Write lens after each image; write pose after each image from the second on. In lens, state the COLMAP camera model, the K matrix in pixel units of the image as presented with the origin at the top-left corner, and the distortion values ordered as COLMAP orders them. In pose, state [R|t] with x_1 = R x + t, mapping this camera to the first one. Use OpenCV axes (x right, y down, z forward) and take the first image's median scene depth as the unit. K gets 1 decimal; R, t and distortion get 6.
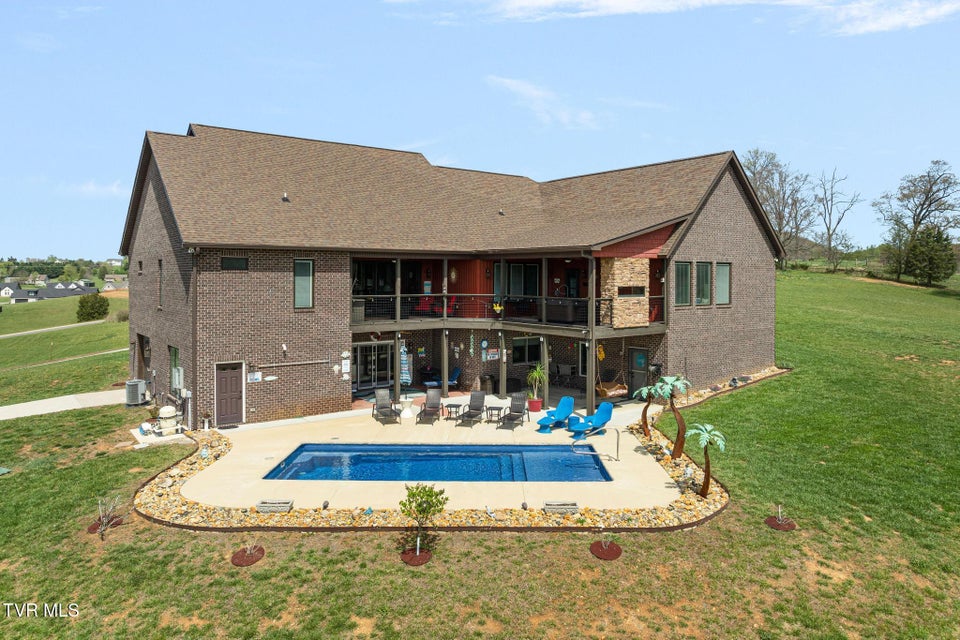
lens RADIAL K [[683.7, 0, 476.9], [0, 683.7, 313.8], [0, 0, 1]] dist [-0.053250, 0.005237]
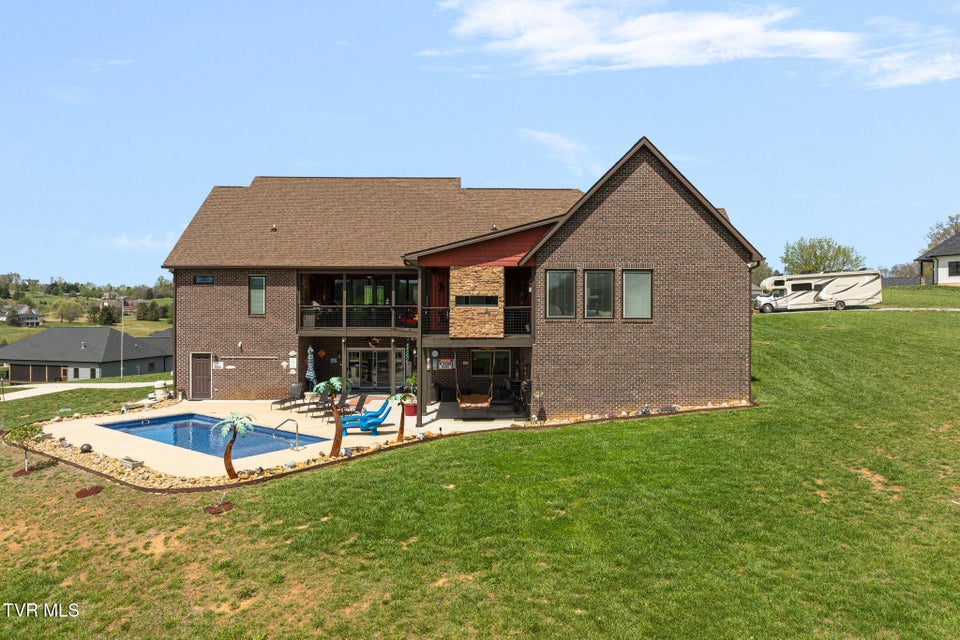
lens RADIAL K [[683.7, 0, 475.5], [0, 683.7, 323.2], [0, 0, 1]] dist [-0.053250, 0.005237]
pose [[0.802050, 0.017470, -0.597001, 0.792442], [-0.035050, 0.999226, -0.017848, 0.016008], [0.596227, 0.035240, 0.802042, 0.215998]]
